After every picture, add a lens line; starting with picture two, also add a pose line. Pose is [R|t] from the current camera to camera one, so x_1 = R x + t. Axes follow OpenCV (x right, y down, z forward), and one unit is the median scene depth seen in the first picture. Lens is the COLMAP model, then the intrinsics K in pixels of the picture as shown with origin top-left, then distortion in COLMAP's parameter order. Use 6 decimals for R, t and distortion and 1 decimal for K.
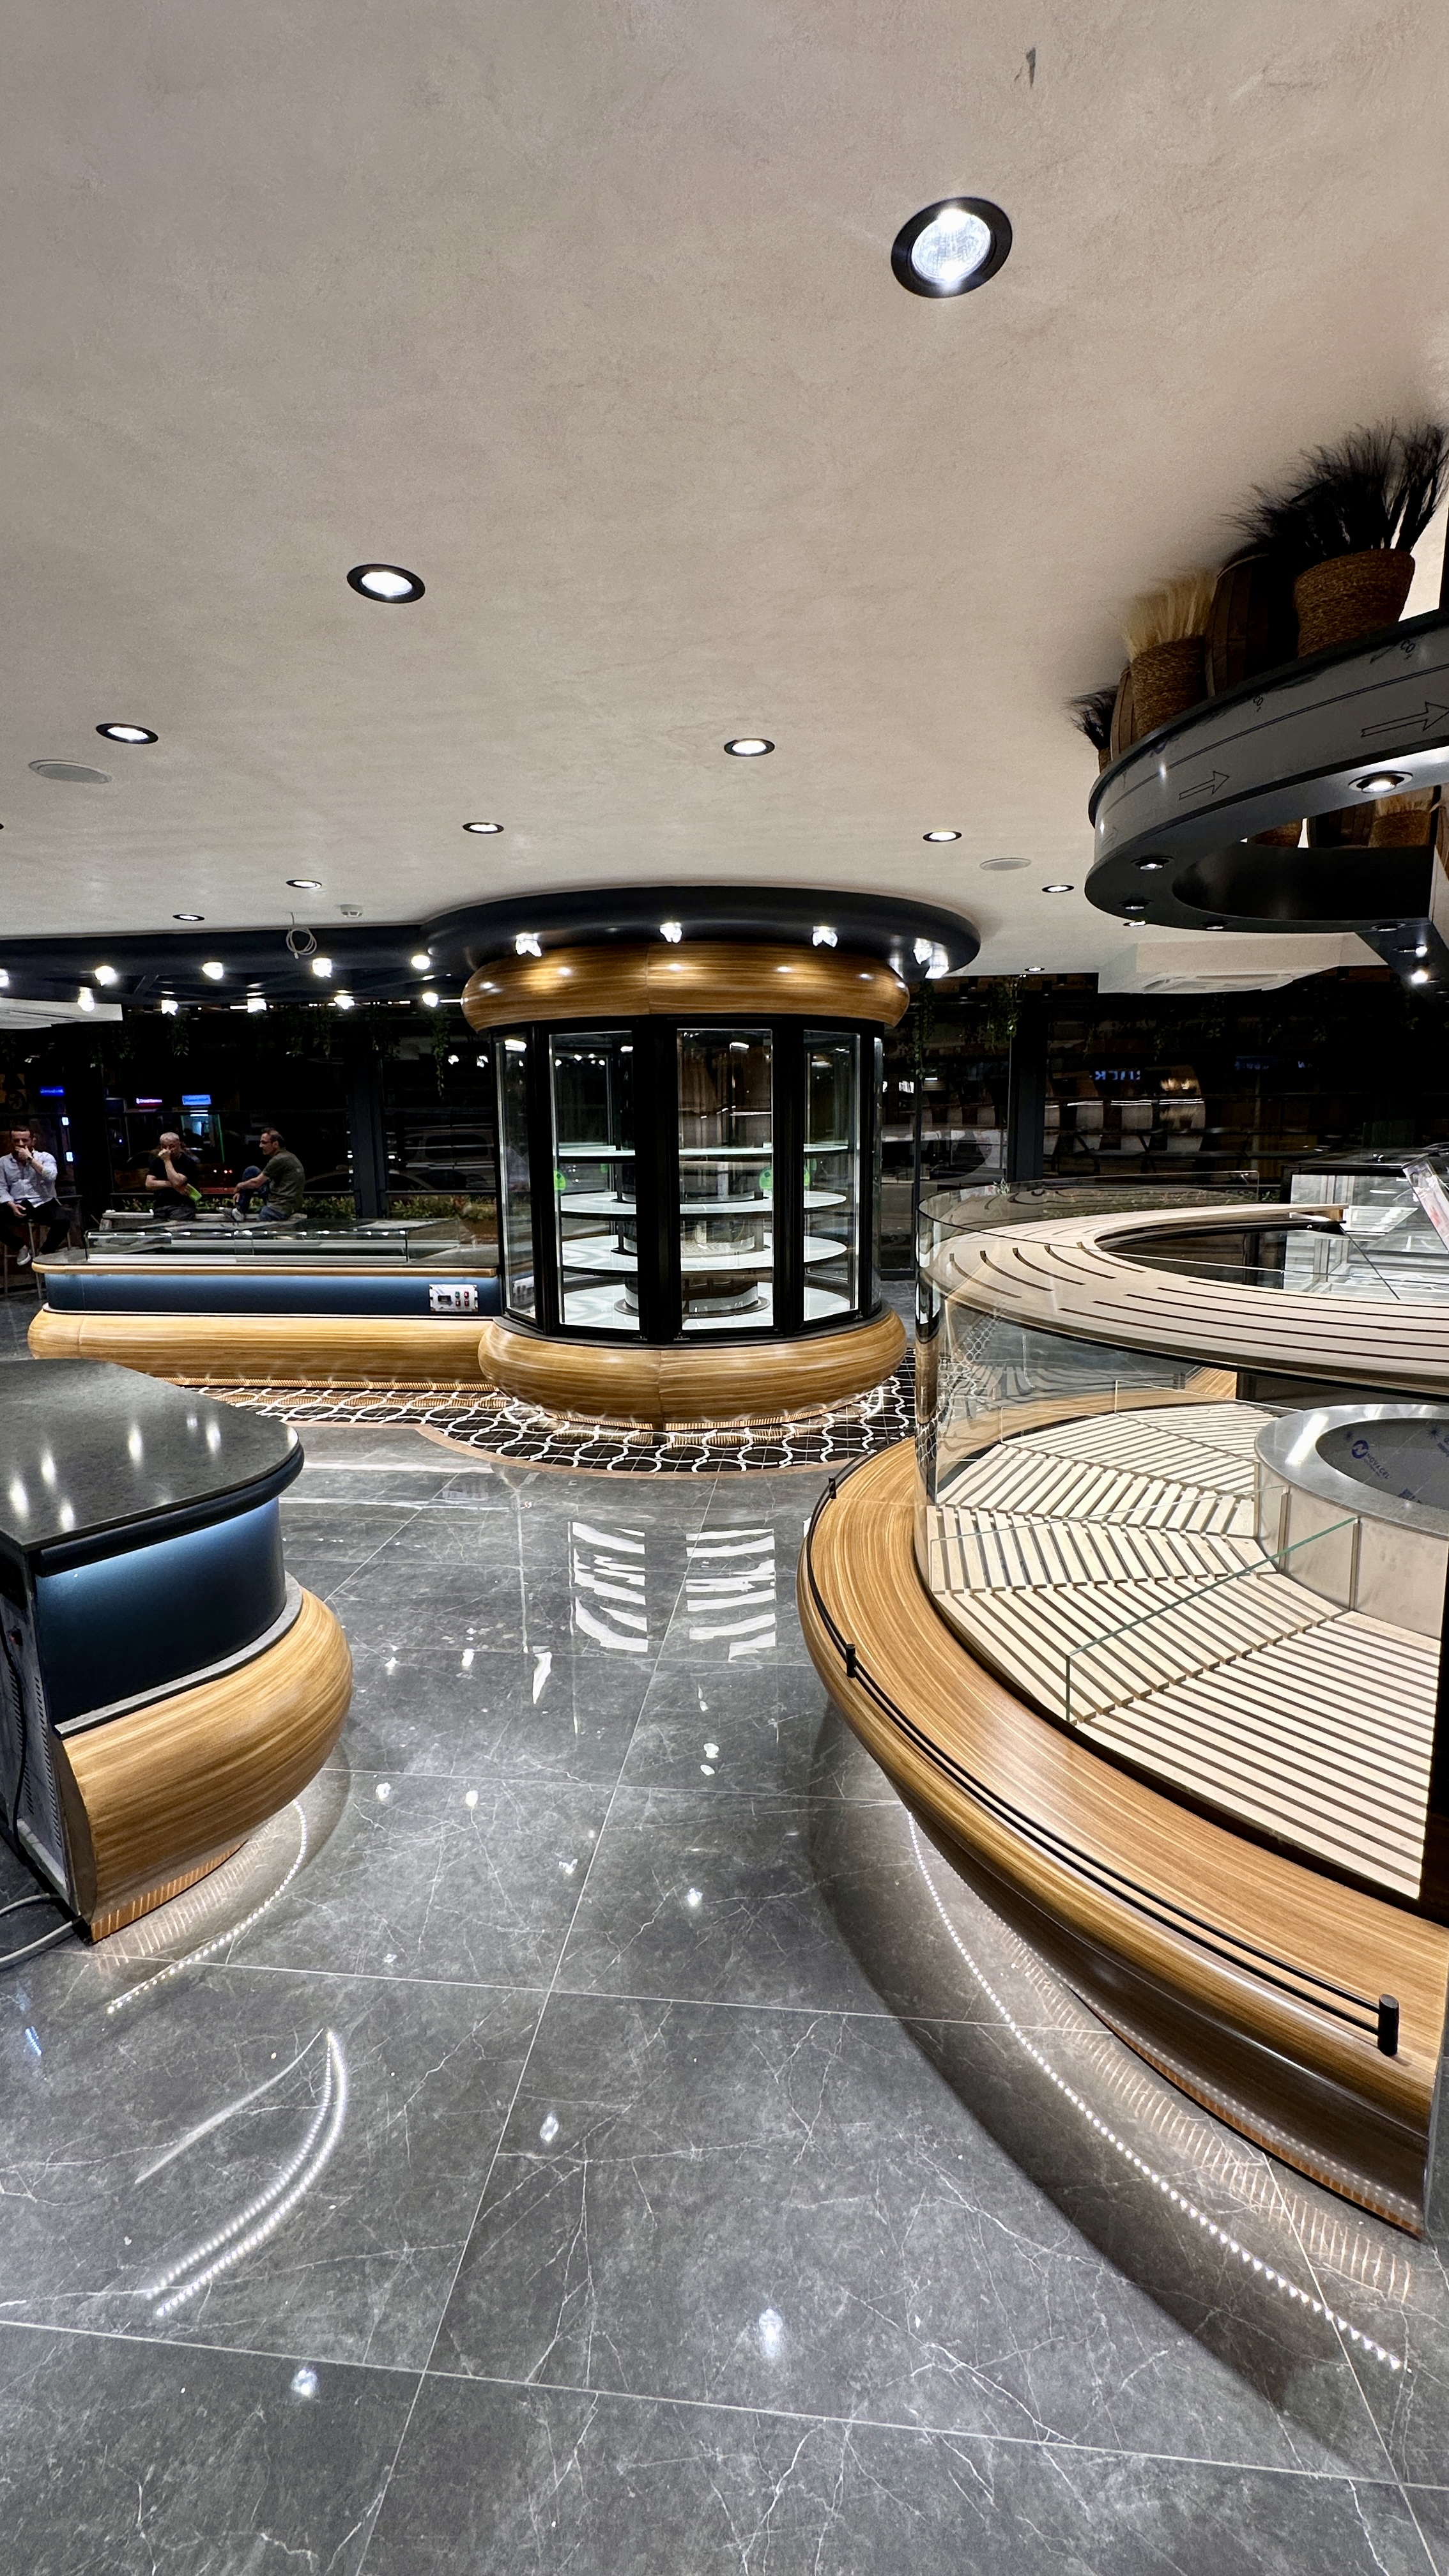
lens RADIAL K [[1030.0, 0, 727.0], [0, 1030.0, 1289.3], [0, 0, 1]] dist [-0.005696, 0.000623]
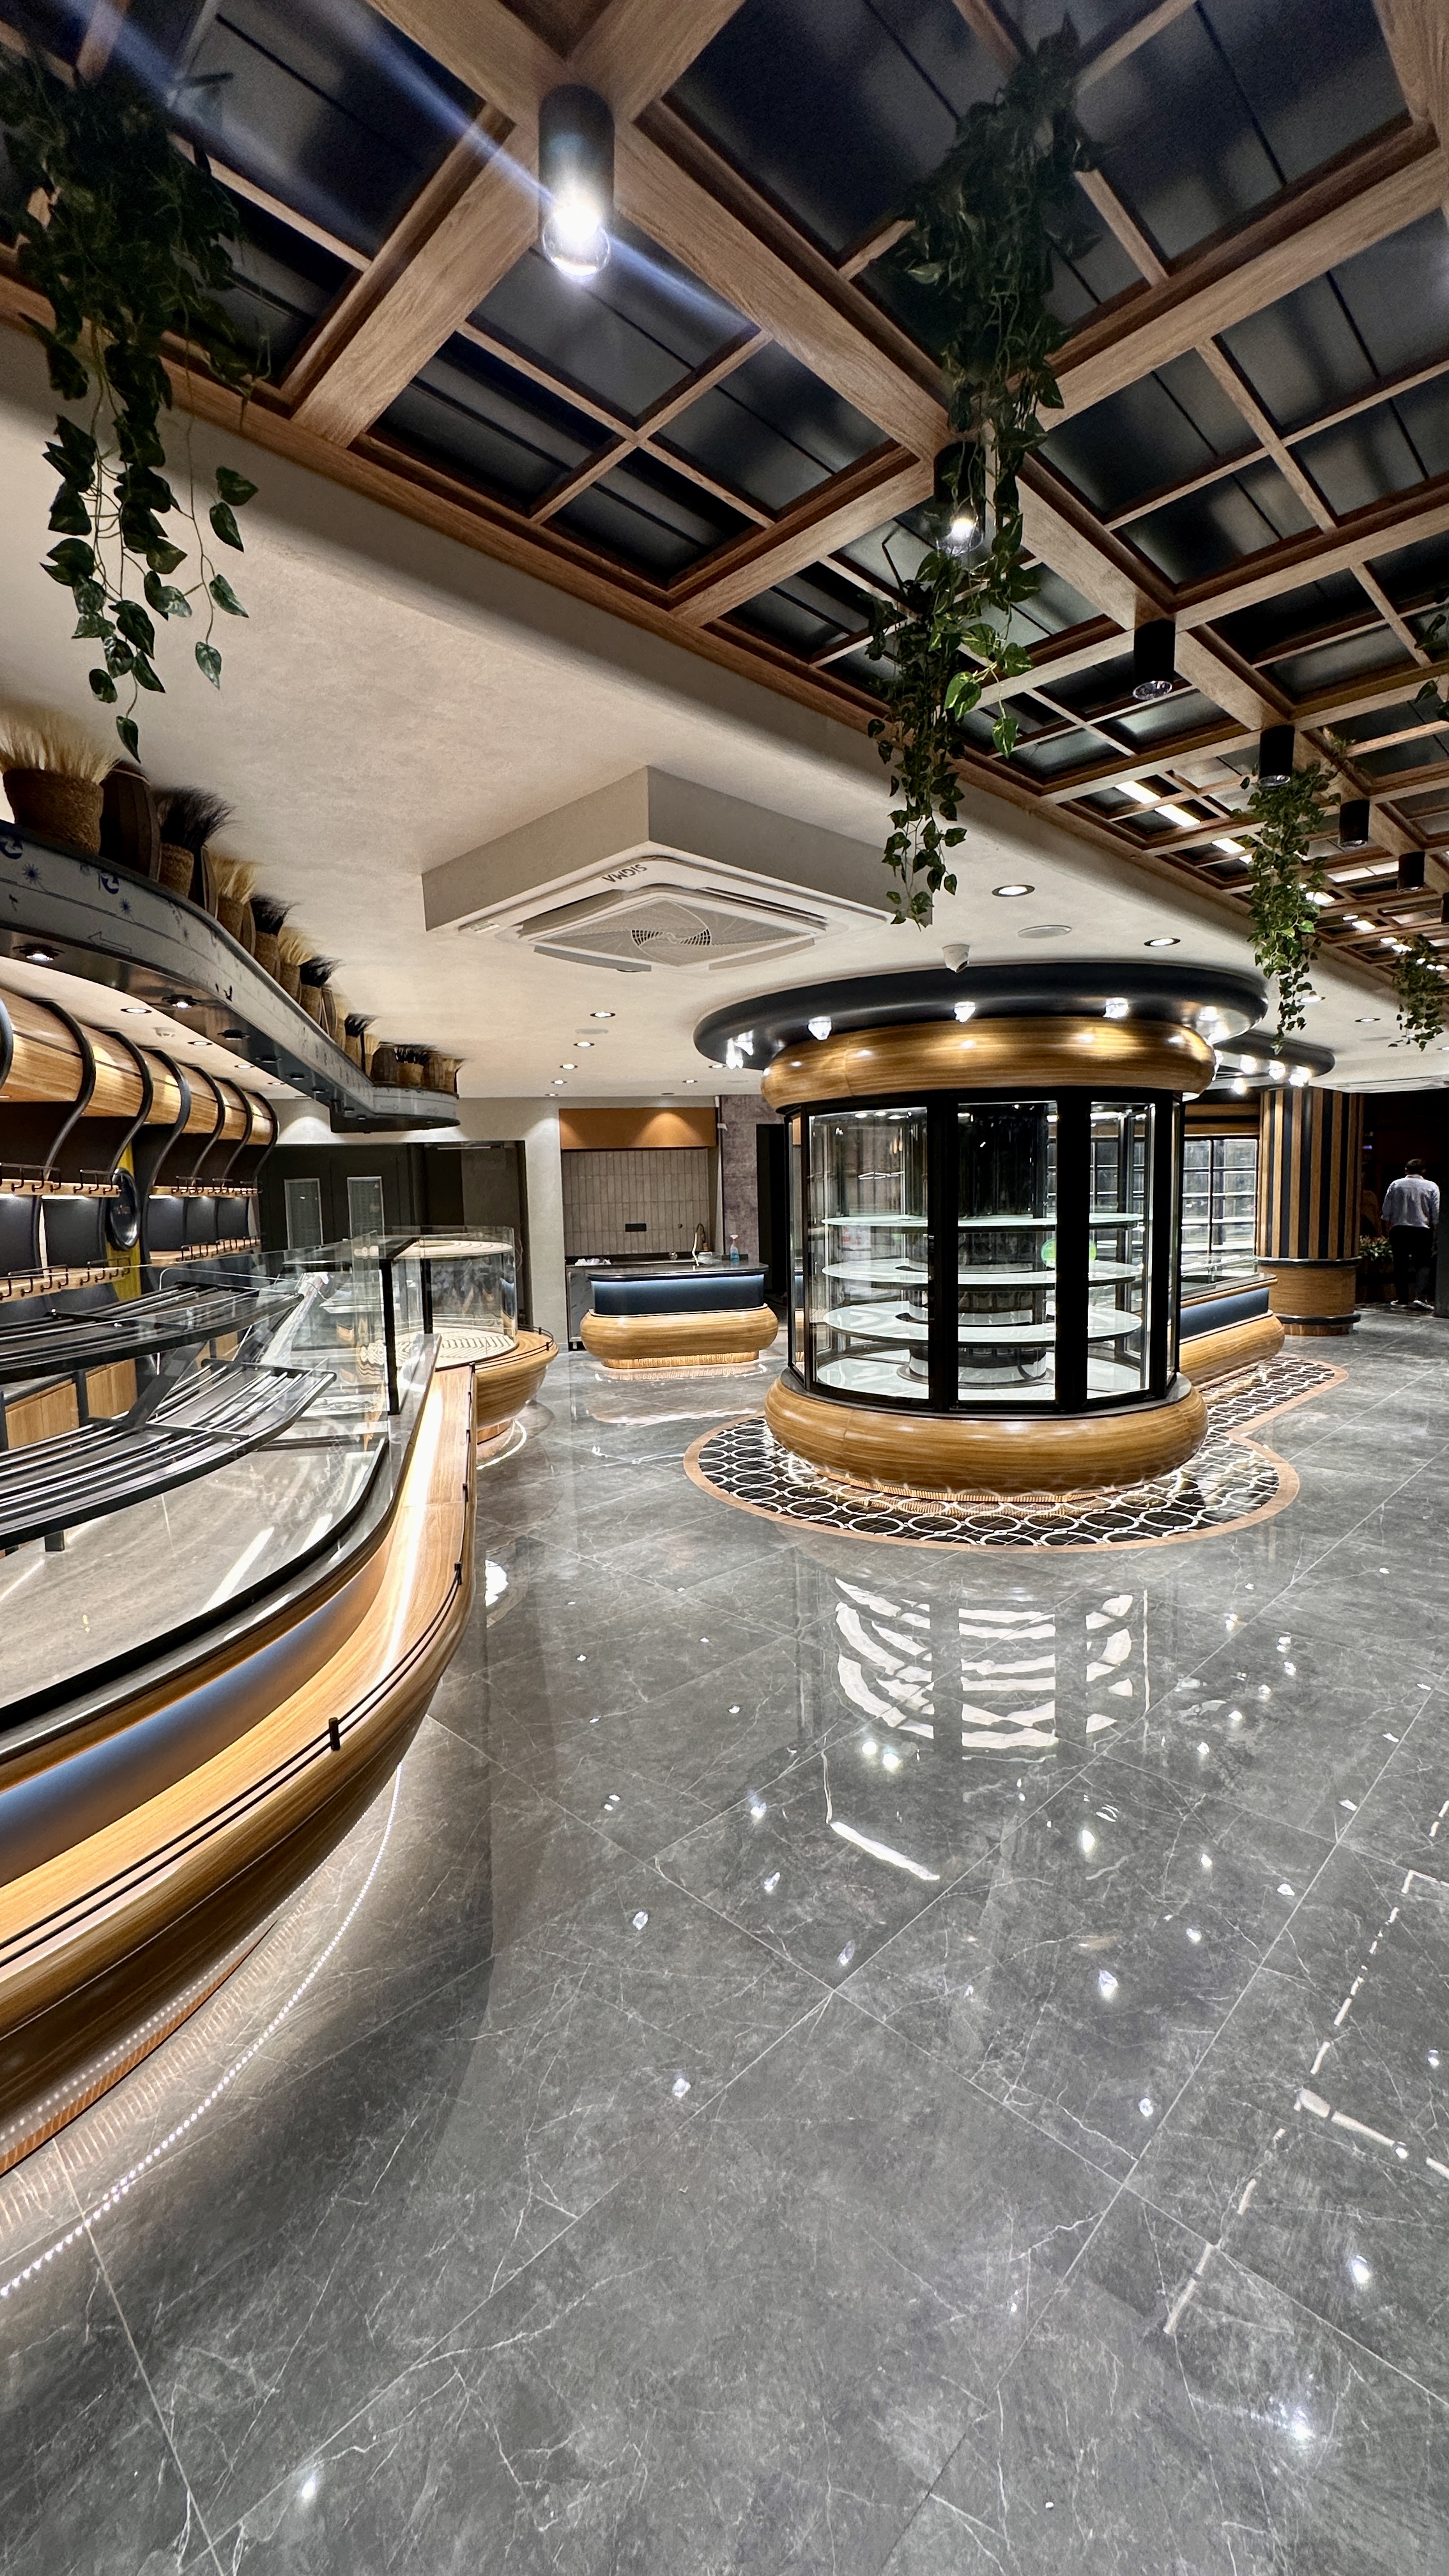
lens RADIAL K [[1030.0, 0, 727.0], [0, 1030.0, 1289.3], [0, 0, 1]] dist [-0.005696, 0.000623]
pose [[-0.626996, 0.106212, -0.771748, 1.045659], [-0.096171, 0.972531, 0.211978, -0.300826], [0.773063, 0.207129, -0.599559, 1.664415]]
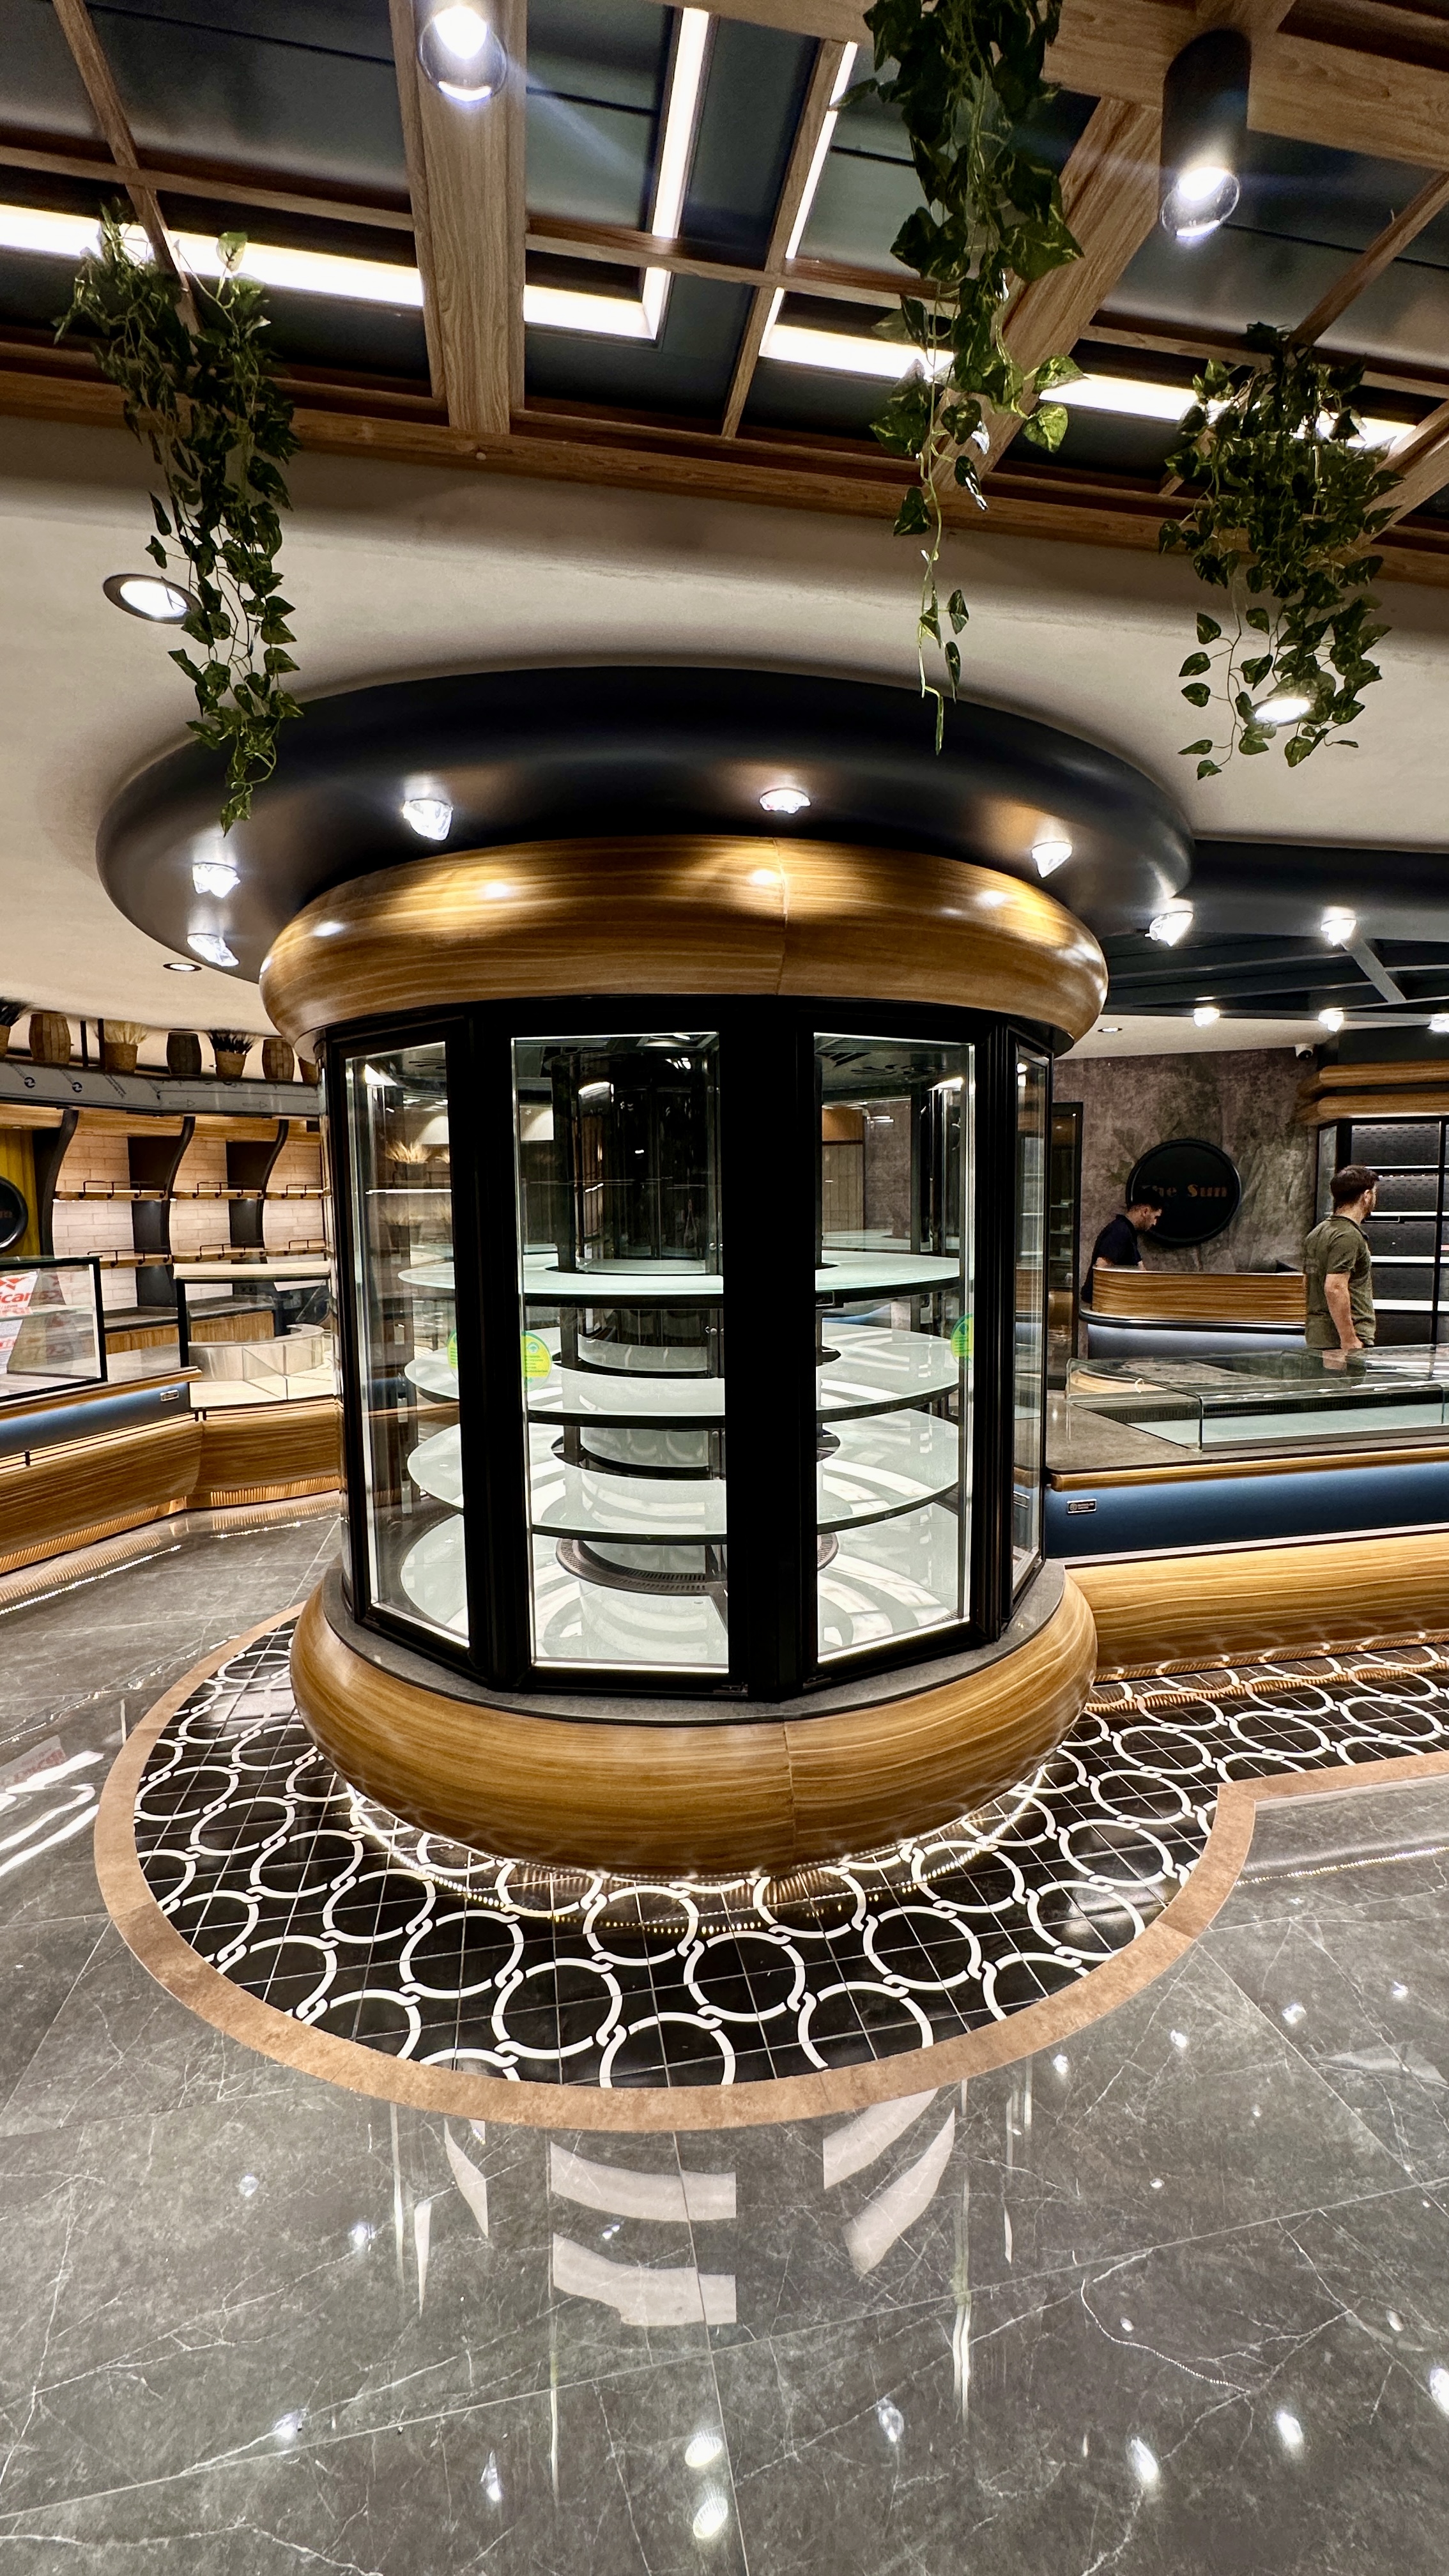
lens RADIAL K [[1026.7, 0, 726.3], [0, 1026.7, 1302.0], [0, 0, 1]] dist [-0.001036, 0.000198]
pose [[-0.953518, 0.057415, -0.295815, 0.130061], [-0.024300, 0.963833, 0.265397, -0.310062], [0.300354, 0.260249, -0.917637, 1.772388]]
